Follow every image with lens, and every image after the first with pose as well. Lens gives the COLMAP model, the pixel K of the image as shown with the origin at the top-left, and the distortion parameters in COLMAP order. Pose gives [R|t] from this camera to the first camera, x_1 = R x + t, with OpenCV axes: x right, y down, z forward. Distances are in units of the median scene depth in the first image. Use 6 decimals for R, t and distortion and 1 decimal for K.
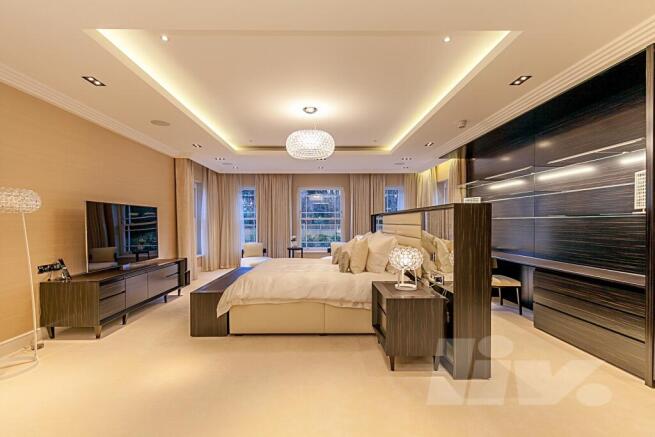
lens RADIAL K [[299.0, 0, 325.0], [0, 299.0, 224.5], [0, 0, 1]] dist [-0.011350, 0.000072]
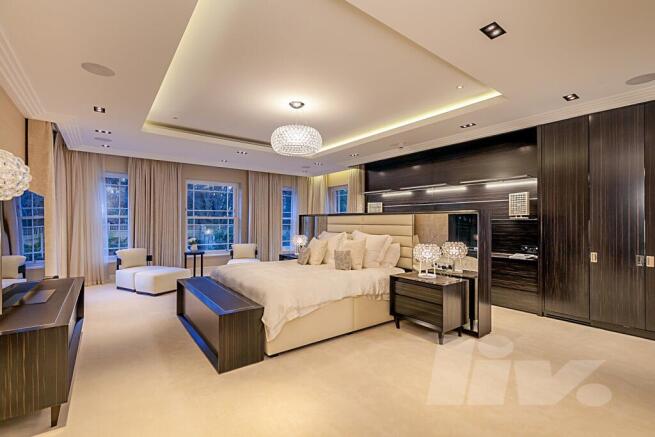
lens RADIAL K [[299.0, 0, 328.3], [0, 299.0, 219.0], [0, 0, 1]] dist [-0.011350, 0.000072]
pose [[0.797781, 0.010516, 0.602855, -0.383508], [-0.000514, 0.999859, -0.016760, -0.001319], [-0.602947, 0.013061, 0.797674, 0.126484]]
